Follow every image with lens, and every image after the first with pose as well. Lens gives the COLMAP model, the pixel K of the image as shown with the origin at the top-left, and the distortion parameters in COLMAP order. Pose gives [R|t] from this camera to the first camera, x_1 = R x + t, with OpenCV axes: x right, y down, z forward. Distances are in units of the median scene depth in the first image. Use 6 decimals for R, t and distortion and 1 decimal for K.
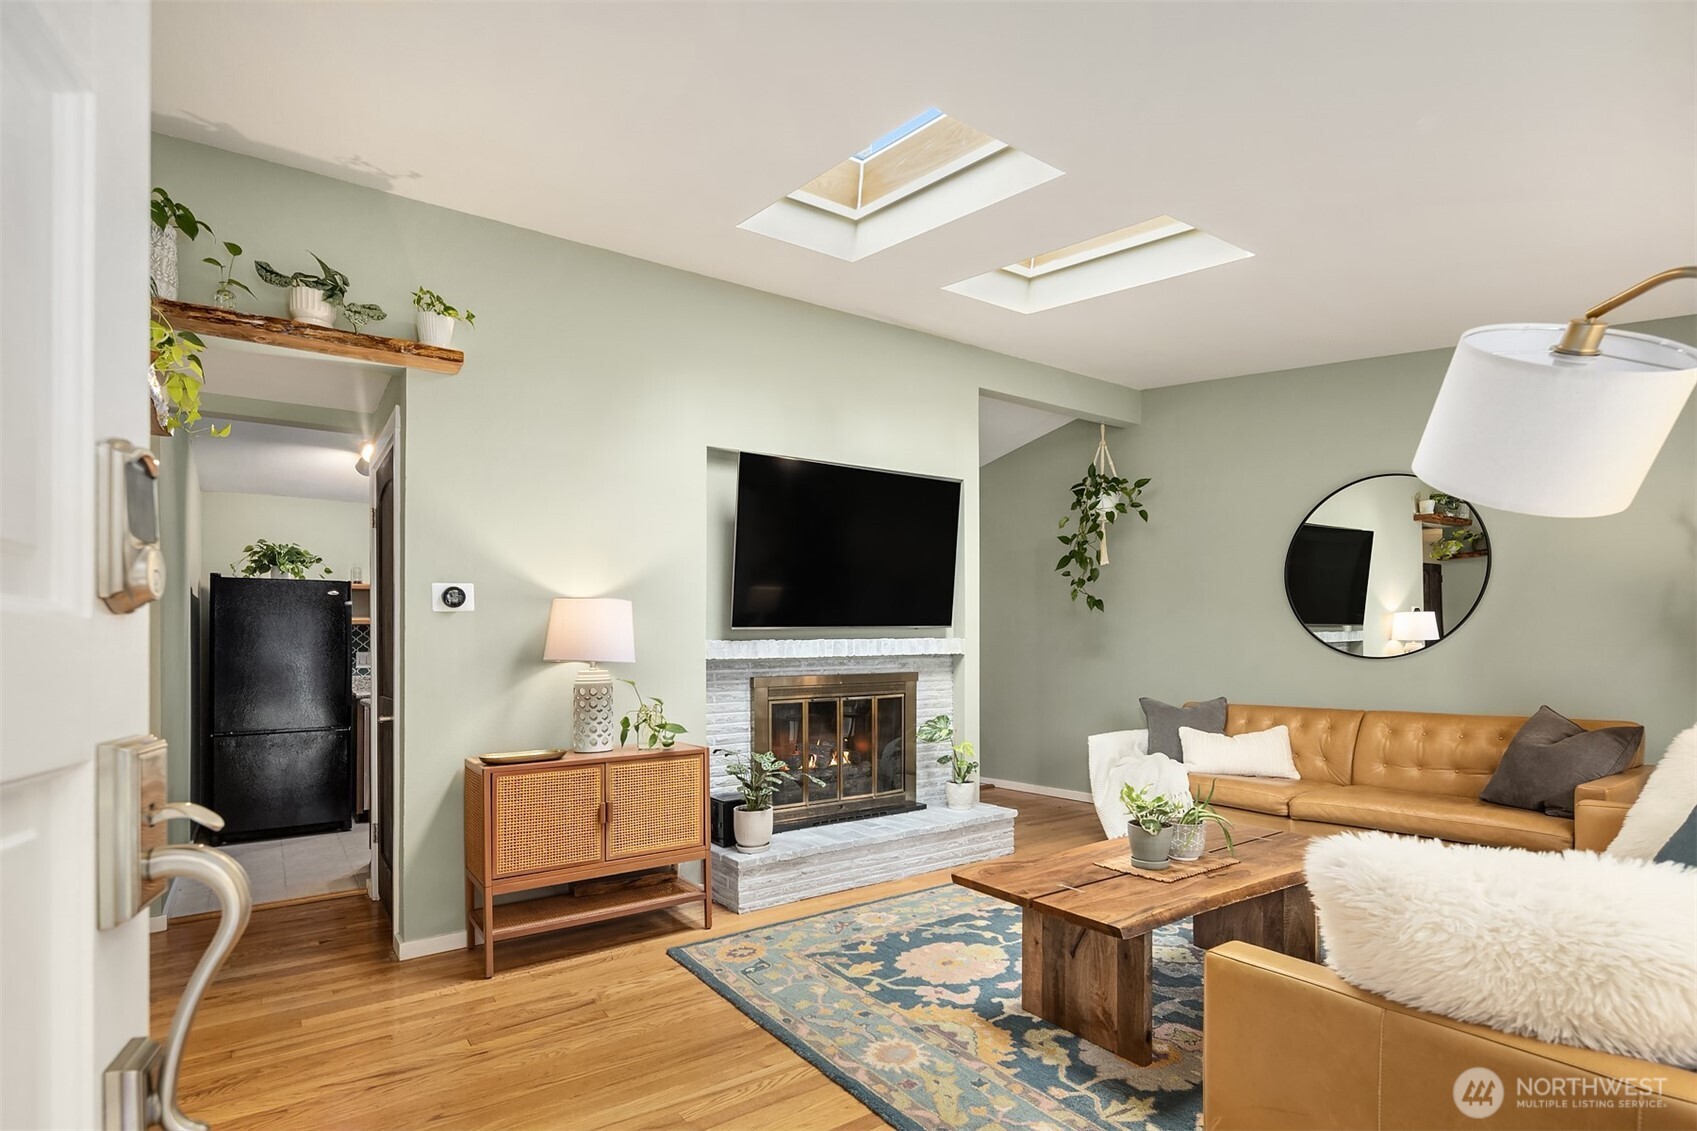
lens RADIAL K [[843.5, 0, 848.3], [0, 843.5, 643.0], [0, 0, 1]] dist [-0.002495, -0.000261]
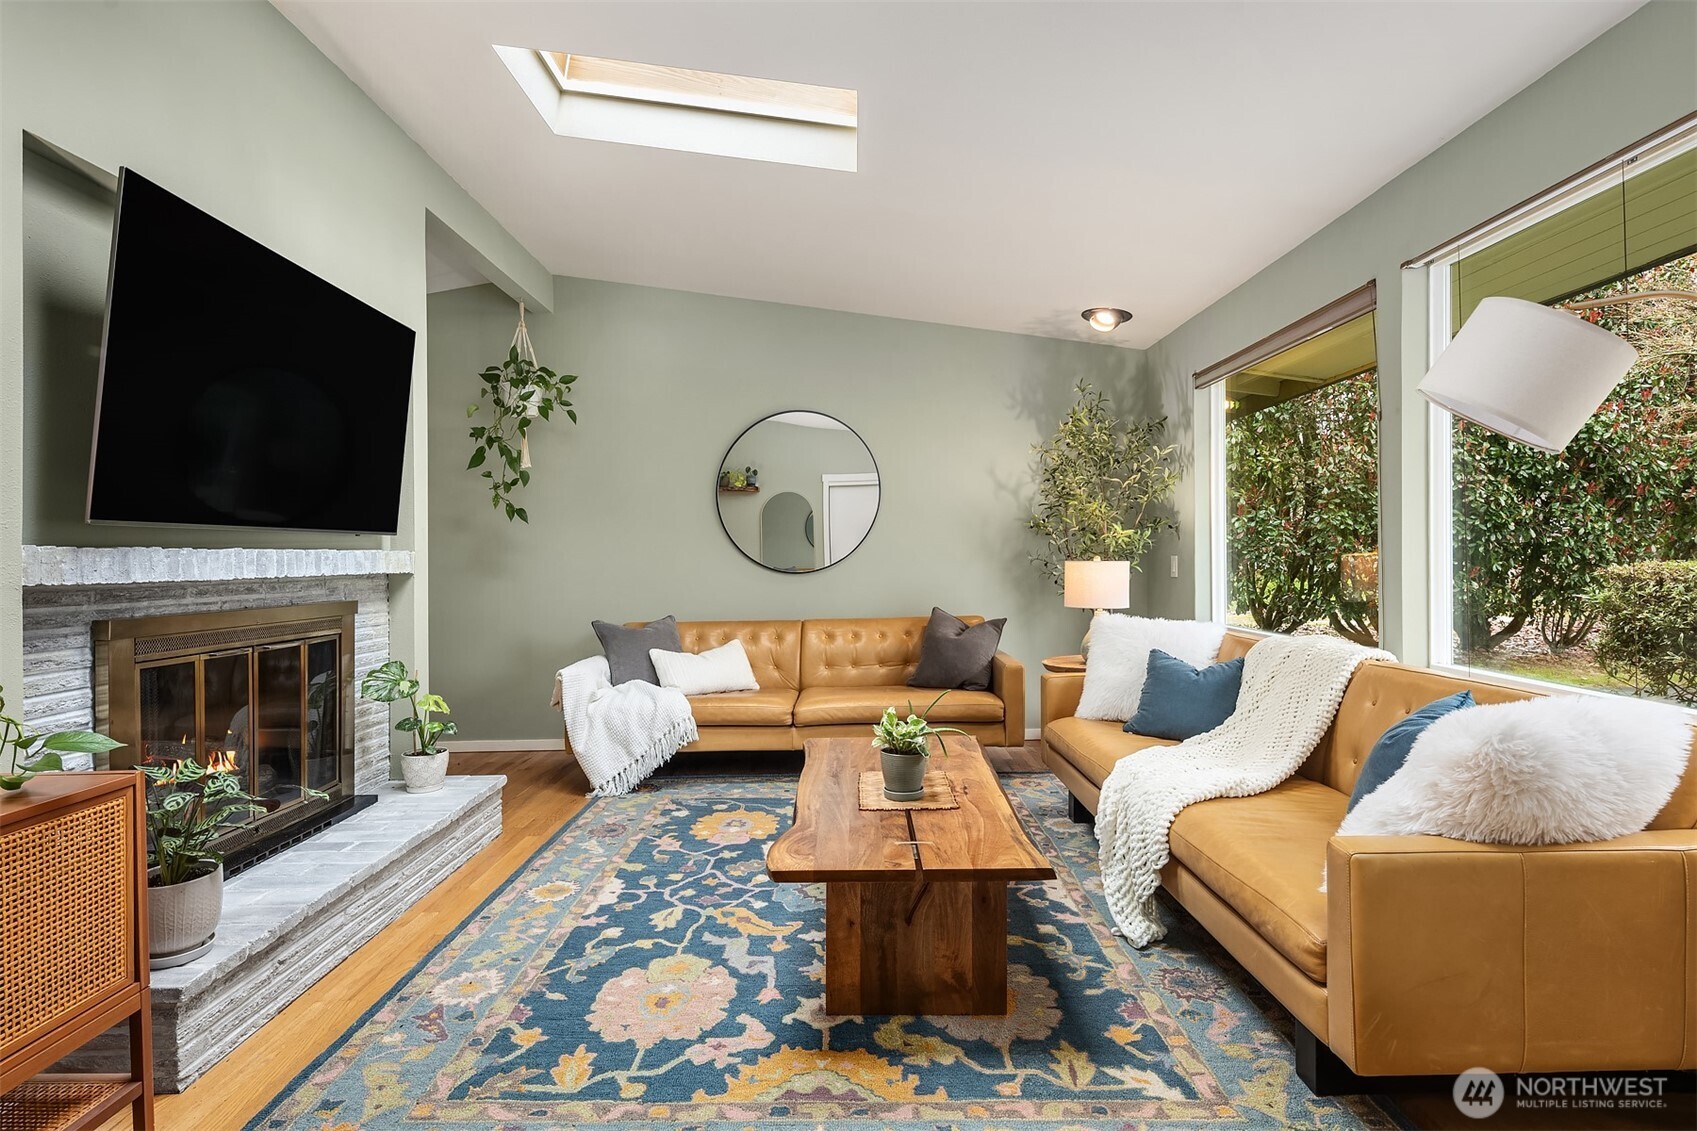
lens RADIAL K [[830.4, 0, 848.5], [0, 830.4, 565.5], [0, 0, 1]] dist [-0.004217, -0.001013]
pose [[0.573082, -0.002813, 0.819494, -0.263663], [0.004581, 0.999989, 0.000229, 0.009245], [-0.819486, 0.003623, 0.573088, 0.342622]]
